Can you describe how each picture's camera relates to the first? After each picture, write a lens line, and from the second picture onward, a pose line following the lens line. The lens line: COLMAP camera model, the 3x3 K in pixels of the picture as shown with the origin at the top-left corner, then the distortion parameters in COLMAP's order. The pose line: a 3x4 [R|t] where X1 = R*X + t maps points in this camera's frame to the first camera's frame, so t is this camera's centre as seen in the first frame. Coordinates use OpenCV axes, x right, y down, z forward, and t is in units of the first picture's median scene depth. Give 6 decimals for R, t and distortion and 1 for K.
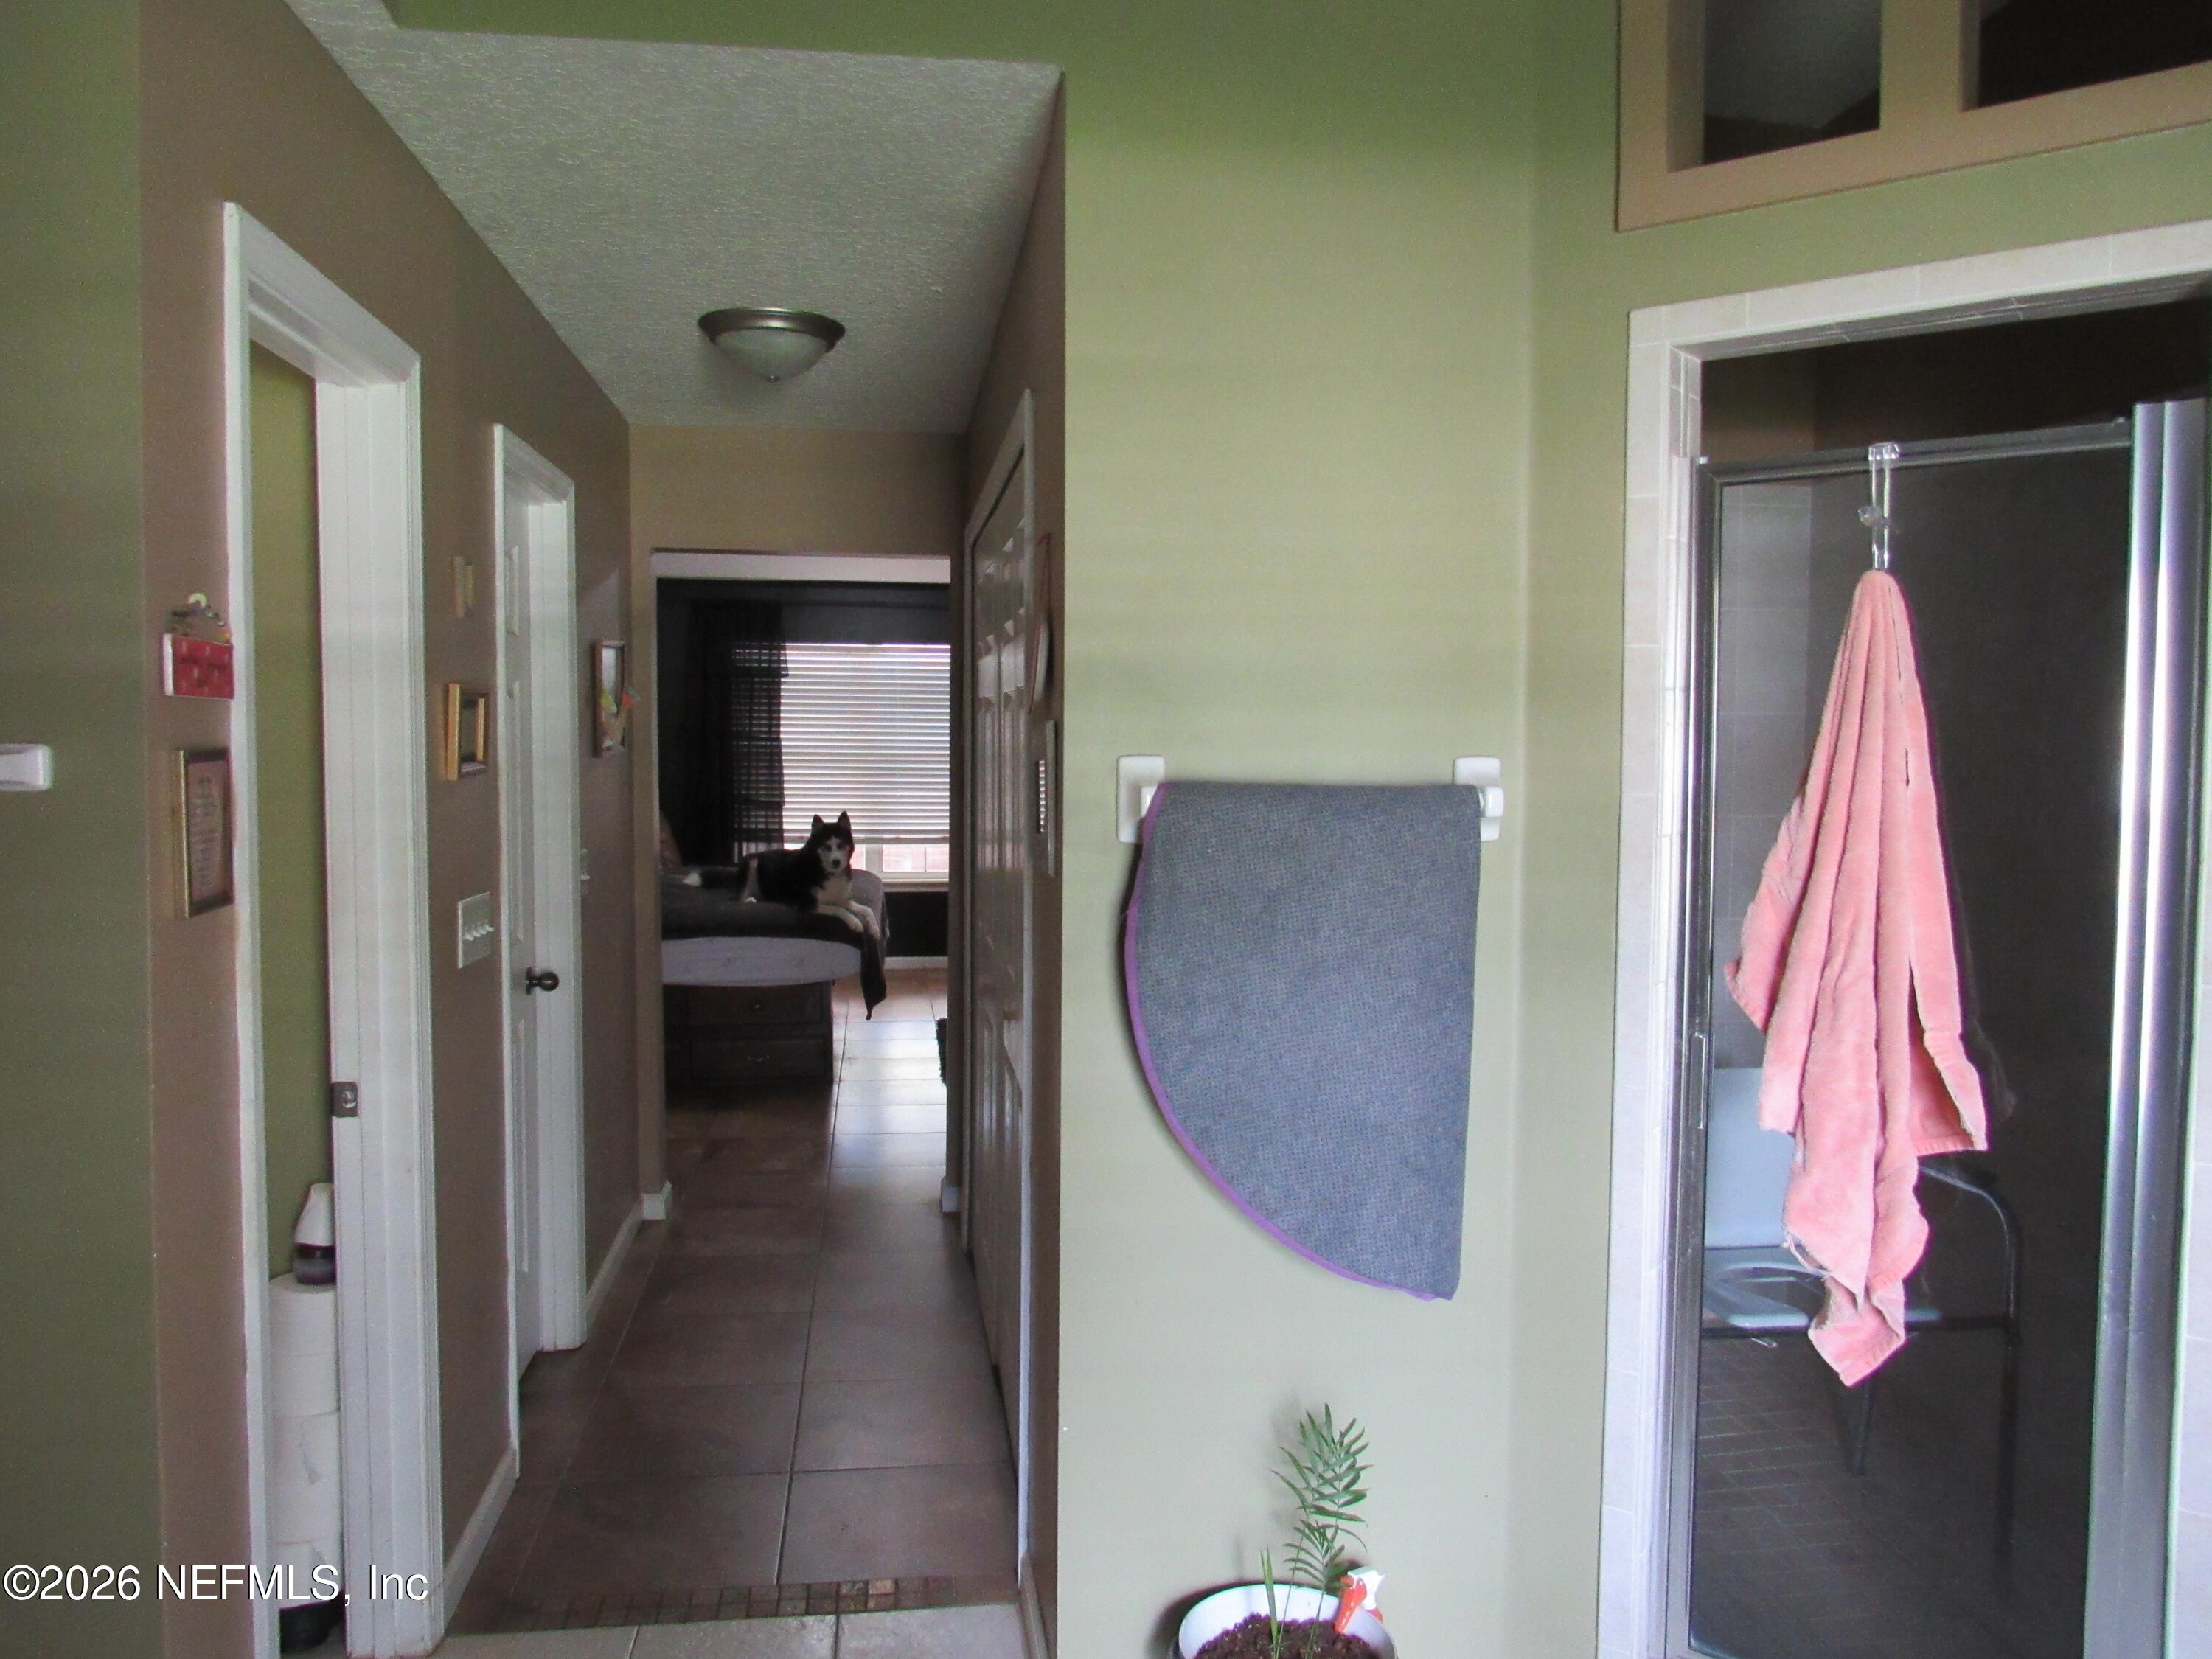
lens RADIAL K [[1573.8, 0, 1106.0], [0, 1573.8, 829.5], [0, 0, 1]] dist [-0.027708, 0.021942]
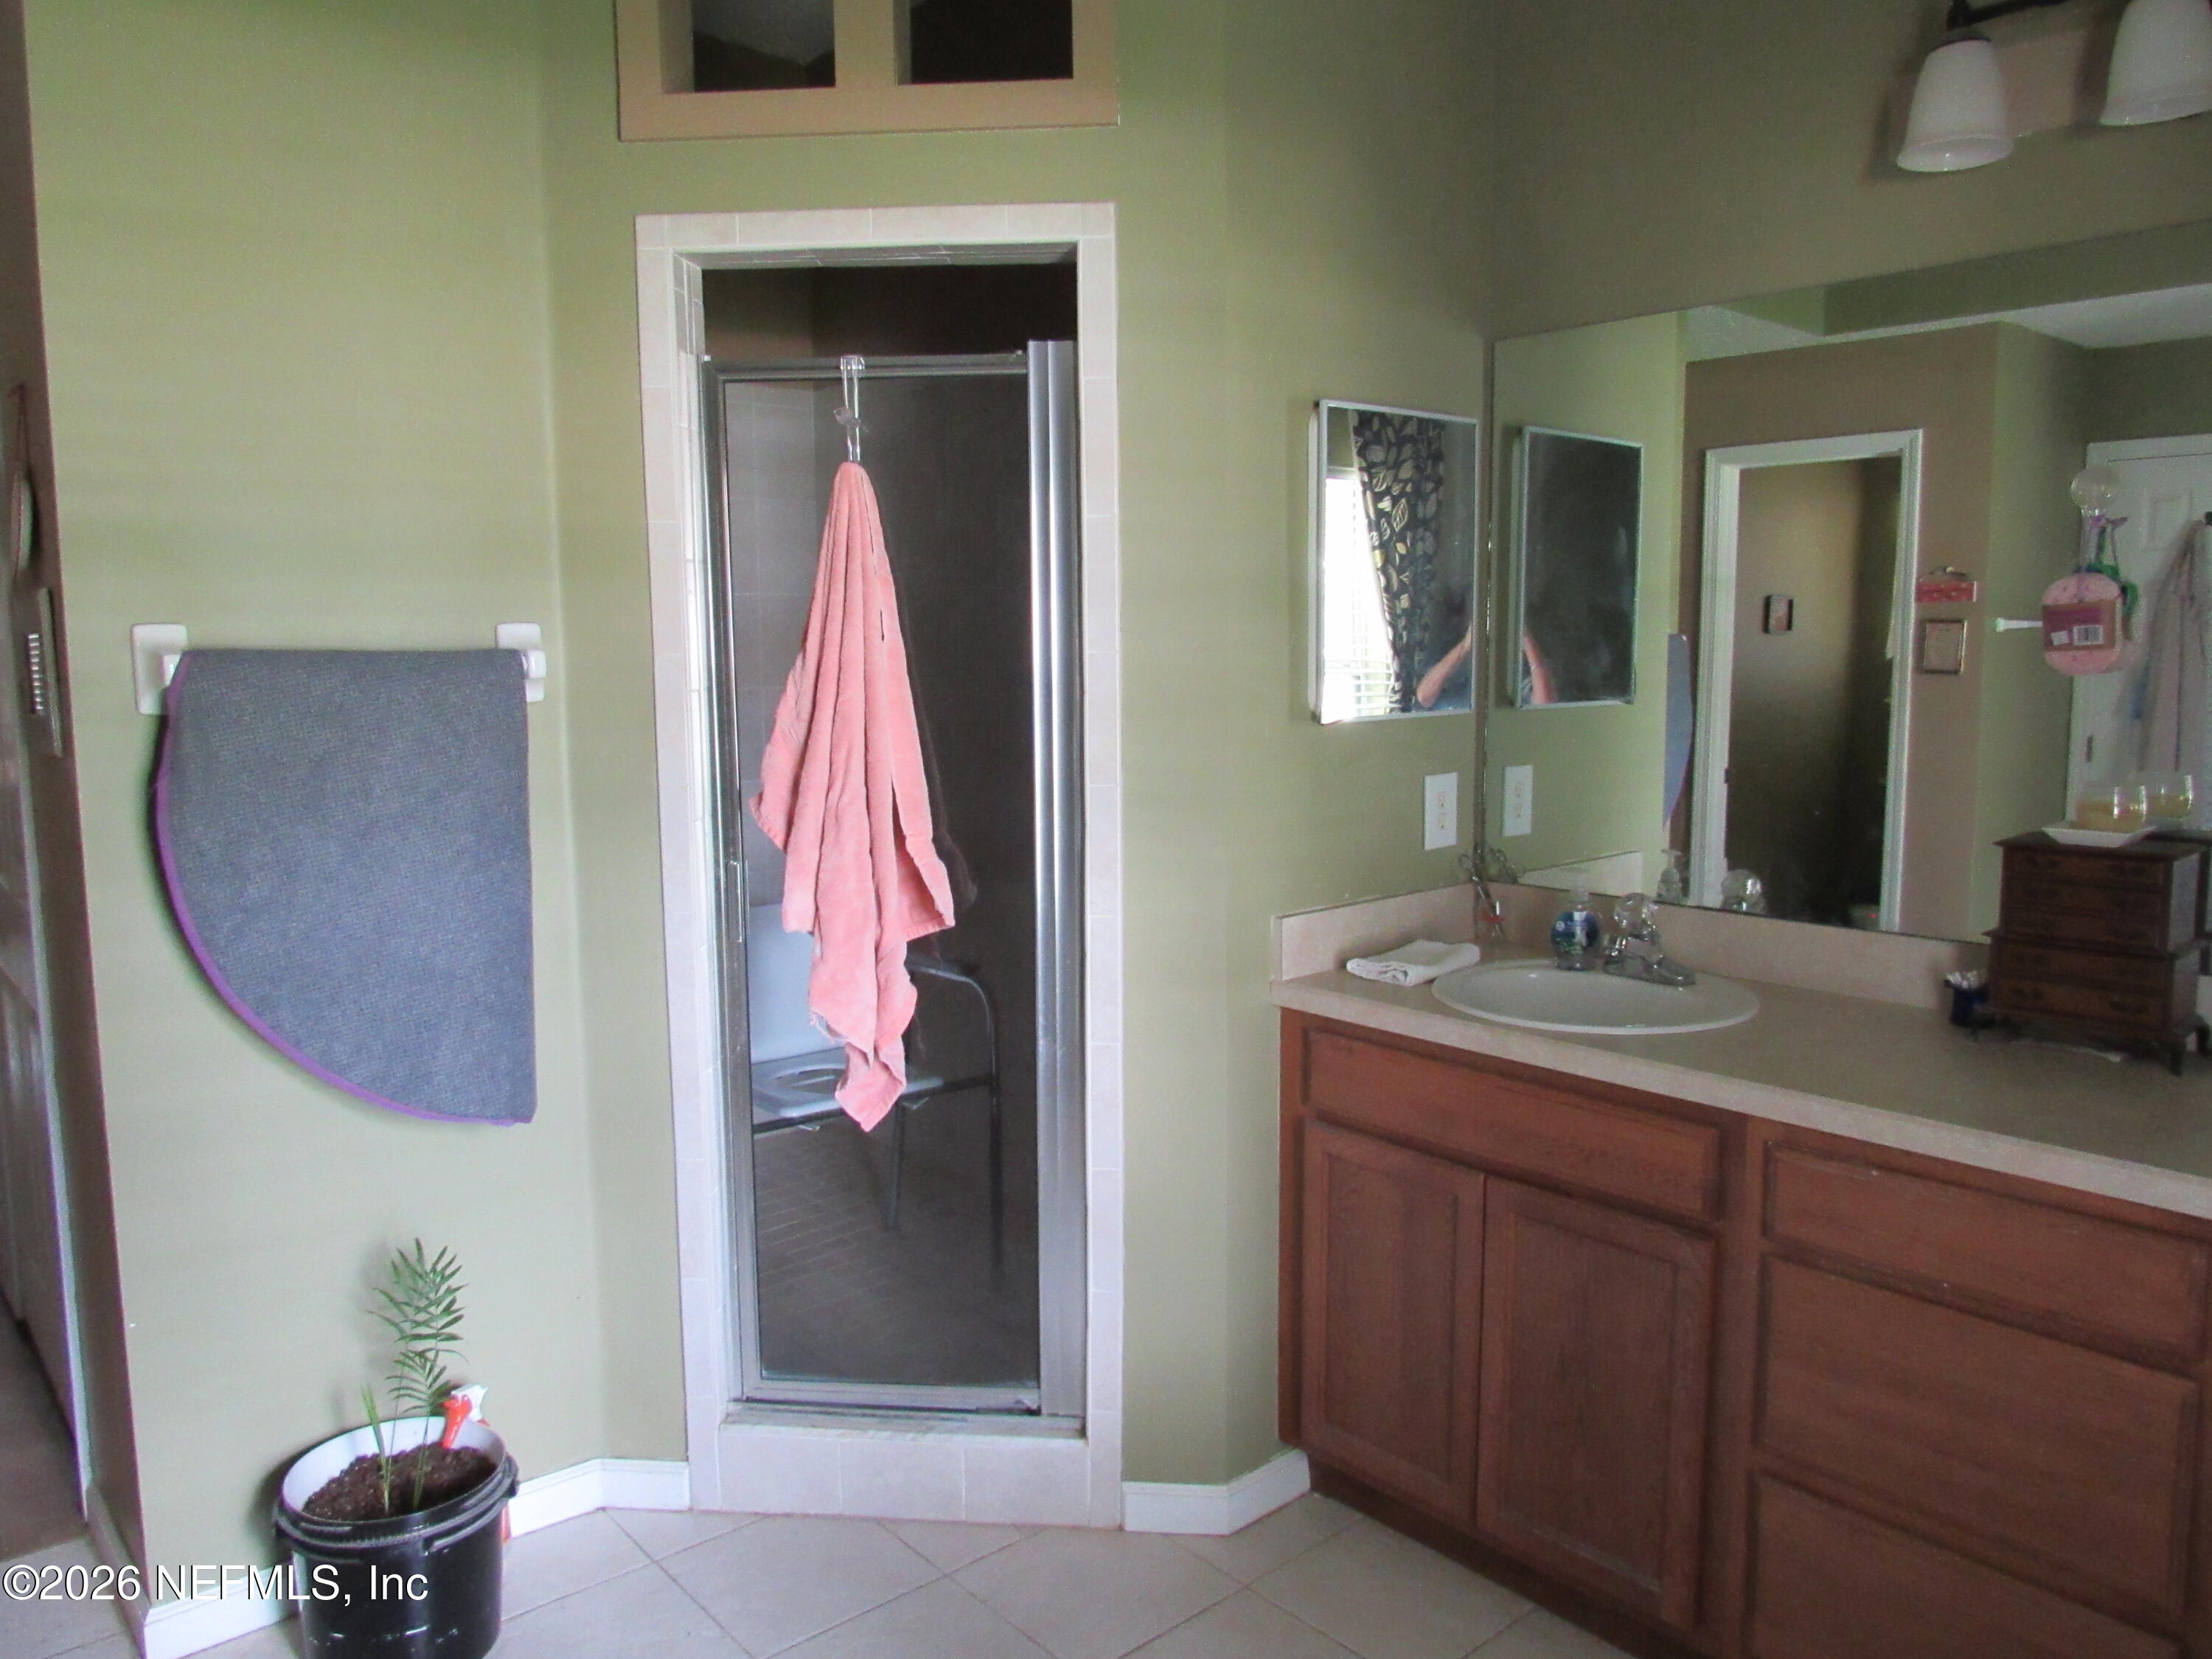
lens RADIAL K [[1559.3, 0, 1106.0], [0, 1559.3, 829.5], [0, 0, 1]] dist [-0.033577, 0.007124]
pose [[0.831371, -0.078412, 0.550159, -0.024458], [0.044326, 0.996198, 0.075002, 0.034254], [-0.553948, -0.037968, 0.831685, -0.112465]]
